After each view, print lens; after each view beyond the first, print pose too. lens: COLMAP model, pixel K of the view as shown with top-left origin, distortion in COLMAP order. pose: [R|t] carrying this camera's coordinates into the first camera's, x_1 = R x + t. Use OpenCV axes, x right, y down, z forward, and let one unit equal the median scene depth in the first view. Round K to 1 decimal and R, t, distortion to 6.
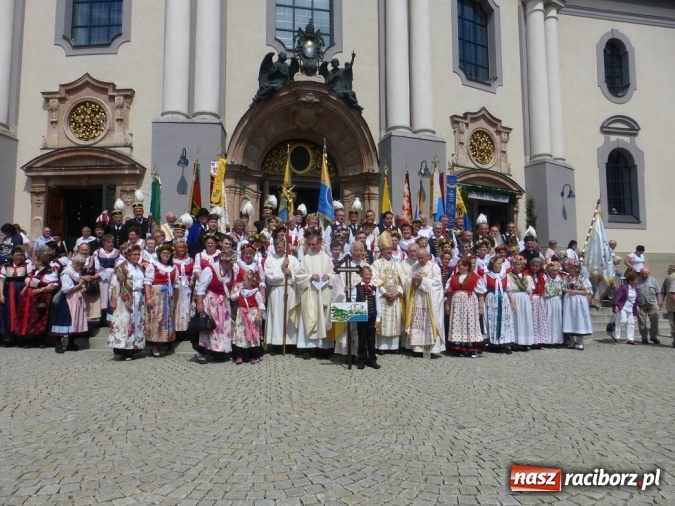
lens RADIAL K [[491.2, 0, 336.5], [0, 491.2, 246.9], [0, 0, 1]] dist [-0.026426, 0.002873]
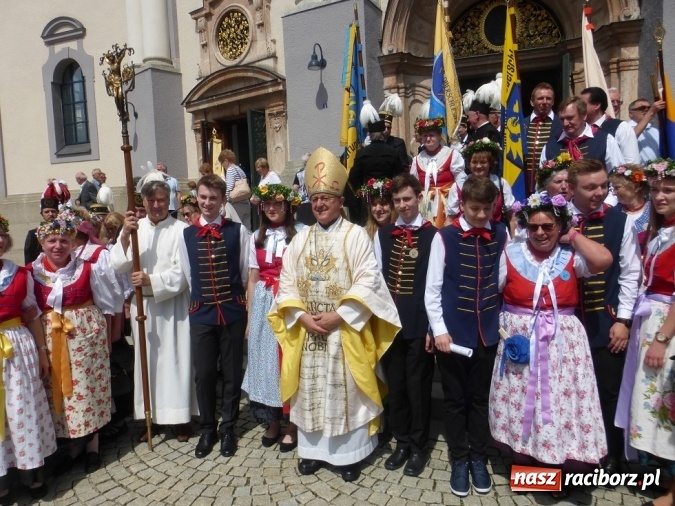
lens RADIAL K [[497.7, 0, 337.5], [0, 497.7, 253.0], [0, 0, 1]] dist [-0.003743, -0.009569]
pose [[0.847628, 0.008522, -0.530522, 0.101950], [0.090049, 0.983056, 0.159665, -0.007851], [0.522893, -0.183110, 0.832498, 0.297897]]
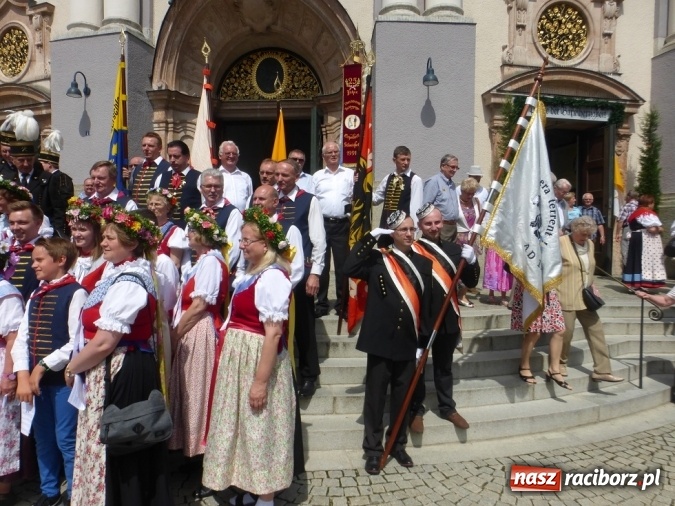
lens RADIAL K [[502.9, 0, 338.7], [0, 502.9, 258.0], [0, 0, 1]] dist [-0.056046, 0.050862]
pose [[0.945881, 0.019173, -0.323947, 0.275917], [0.020651, 0.992673, 0.119051, -0.002507], [0.323856, -0.119298, 0.938555, 0.344527]]
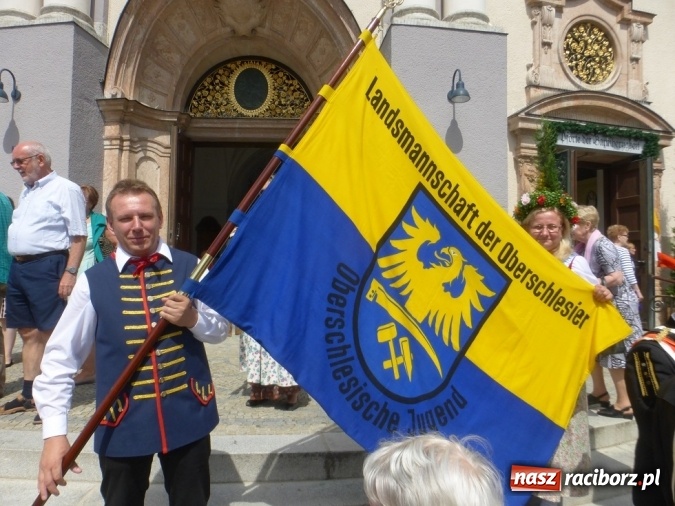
lens RADIAL K [[502.9, 0, 338.7], [0, 502.9, 258.0], [0, 0, 1]] dist [-0.056046, 0.050862]
pose [[0.974661, 0.003417, -0.223662, 0.173915], [0.007705, 0.998777, 0.048834, -0.006431], [0.223555, -0.049320, 0.973443, 0.457650]]
